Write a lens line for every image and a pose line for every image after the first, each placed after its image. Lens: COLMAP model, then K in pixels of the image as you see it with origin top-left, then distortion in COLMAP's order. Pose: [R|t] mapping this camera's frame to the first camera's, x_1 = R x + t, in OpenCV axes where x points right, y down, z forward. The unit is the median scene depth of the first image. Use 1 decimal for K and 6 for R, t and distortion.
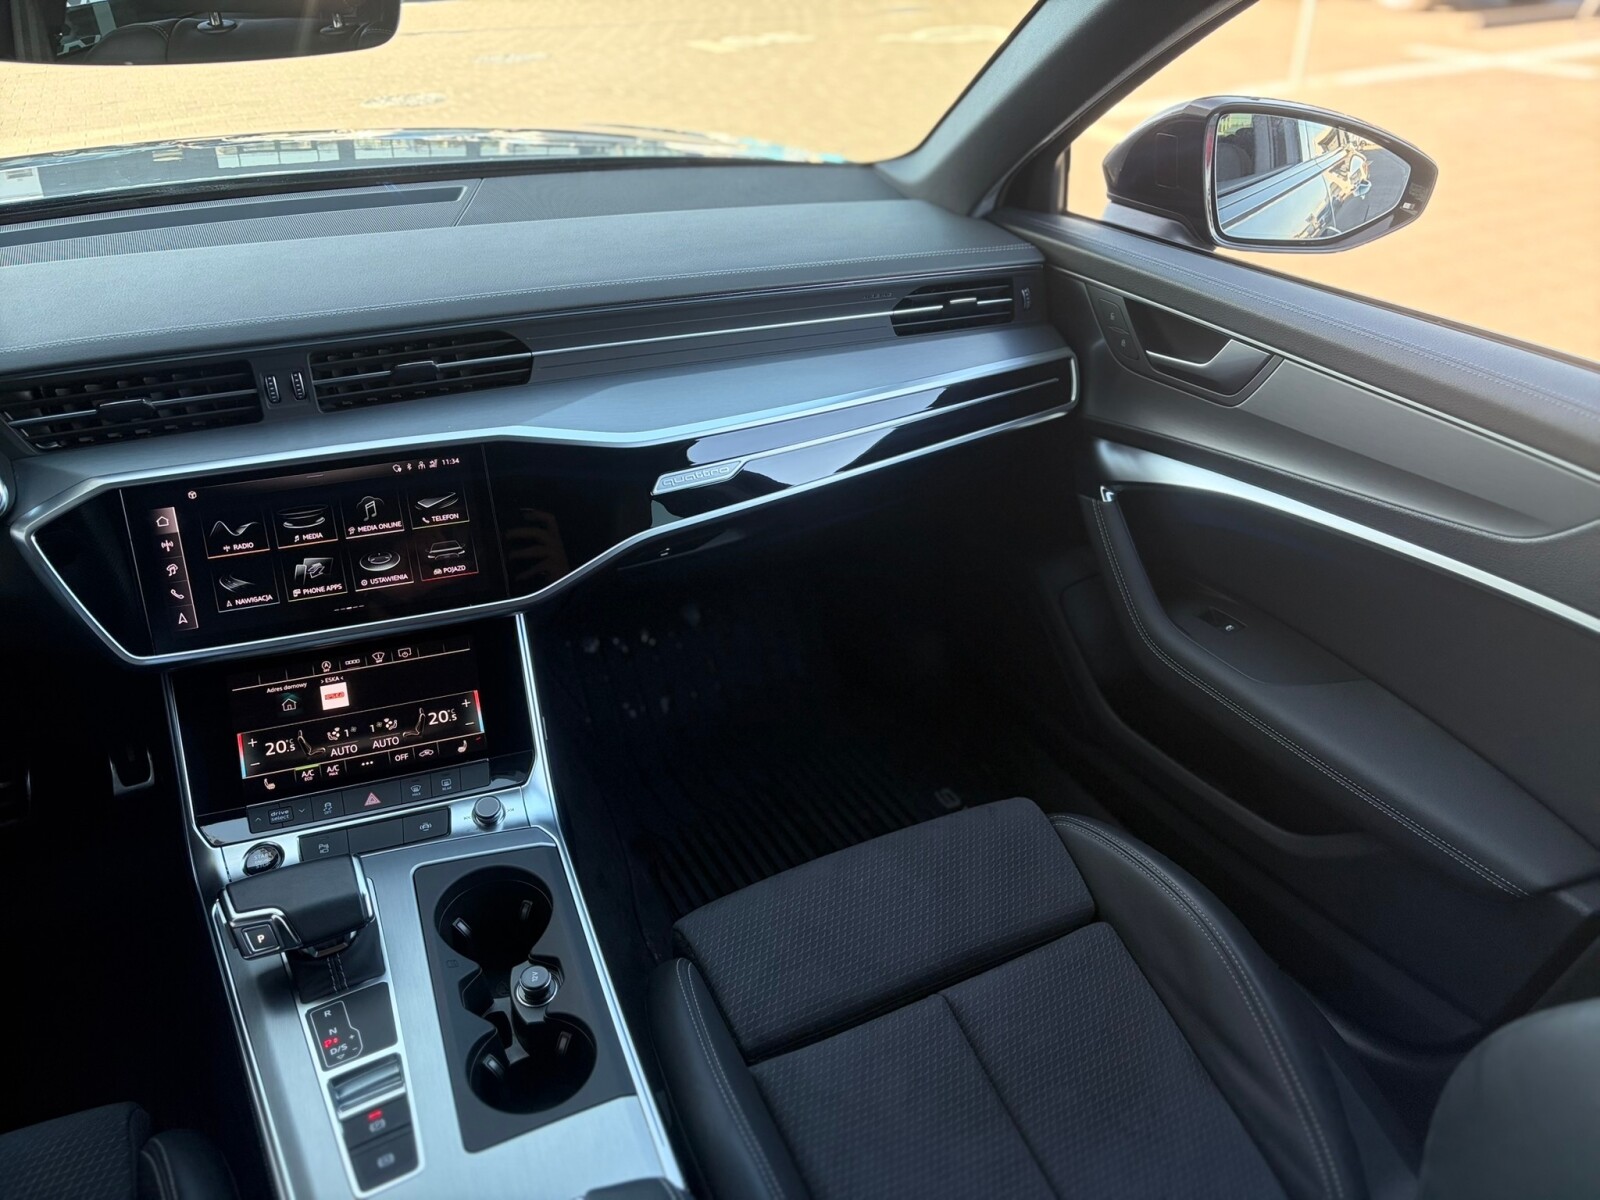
lens RADIAL K [[1210.2, 0, 798.1], [0, 1210.2, 609.8], [0, 0, 1]] dist [0.048625, -0.061830]
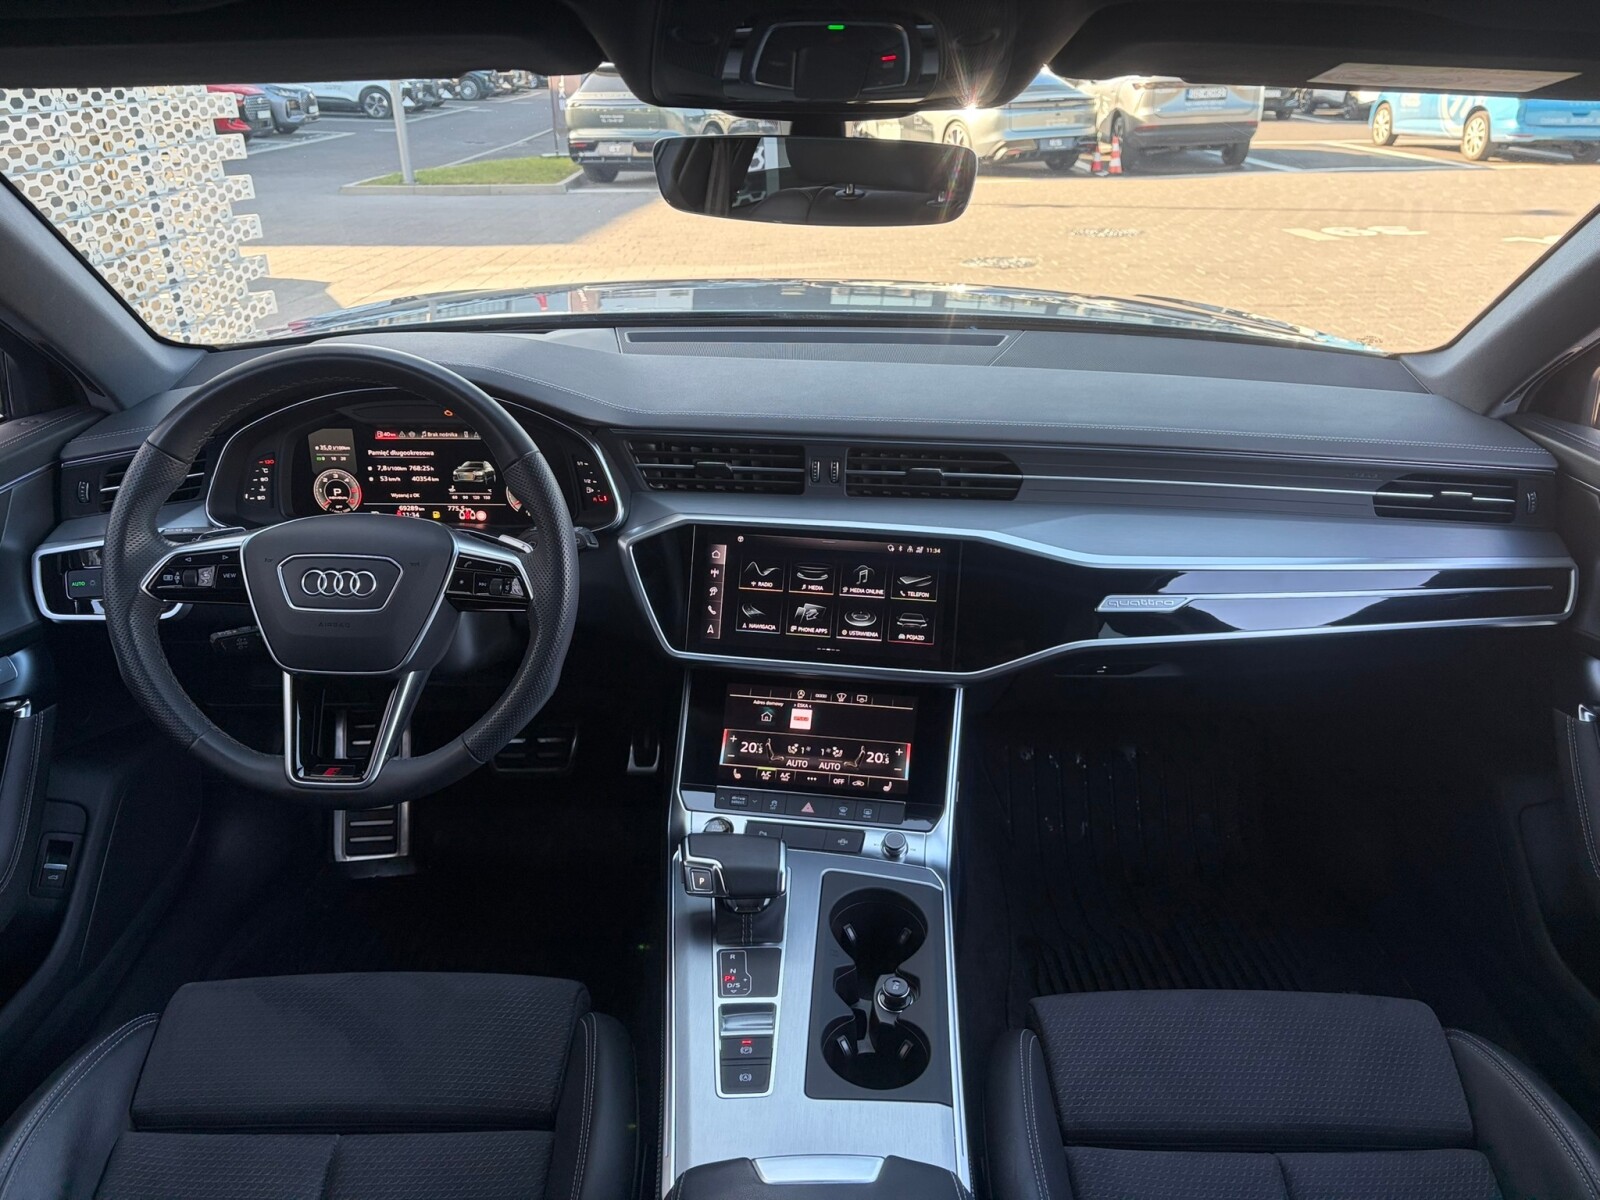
lens RADIAL K [[1210.2, 0, 802.1], [0, 1210.2, 603.1], [0, 0, 1]] dist [0.048625, -0.061830]
pose [[0.898225, 0.193662, -0.394571, 0.080000], [-0.242101, 0.967239, -0.076395, 0.051833], [0.366850, 0.164146, 0.915684, -0.137381]]
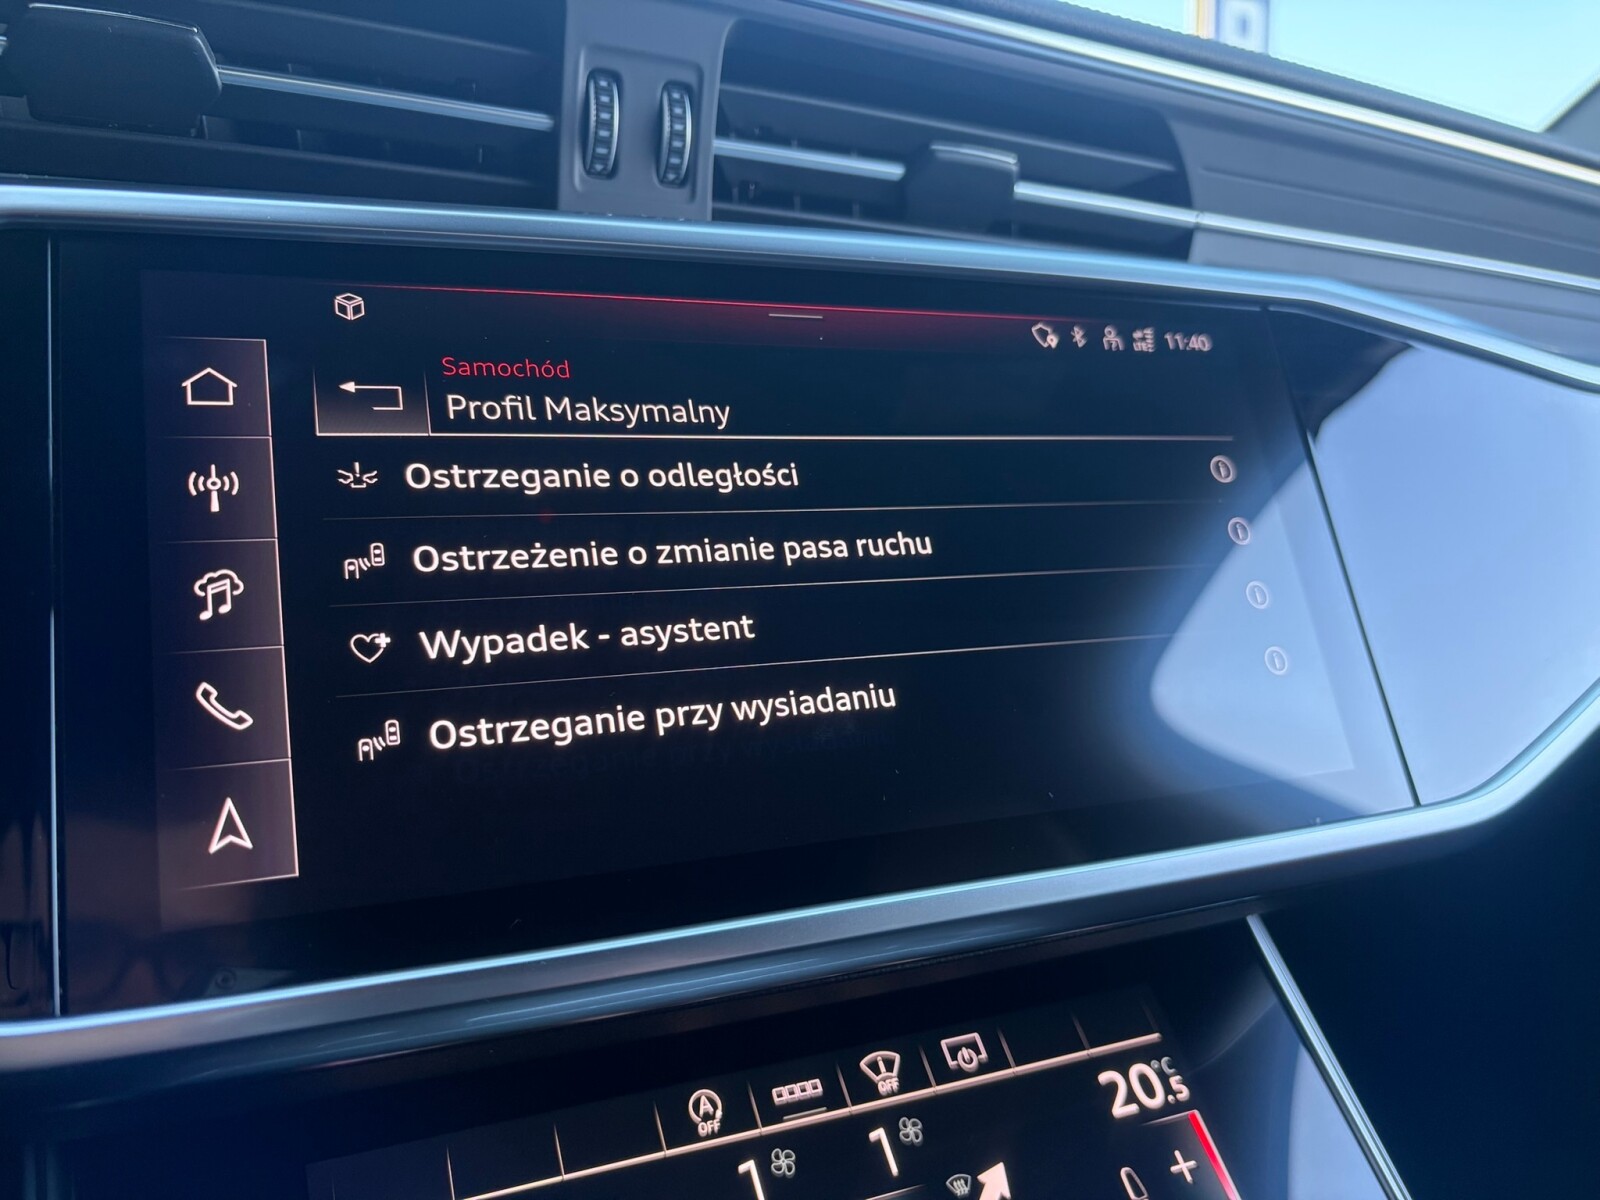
lens RADIAL K [[1251.3, 0, 793.1], [0, 1251.3, 607.3], [0, 0, 1]] dist [-0.013726, -0.004189]
pose [[0.994576, 0.001445, 0.103998, -0.408040], [0.039569, 0.919457, -0.391193, 0.053825], [-0.096187, 0.393187, 0.914414, 0.742679]]
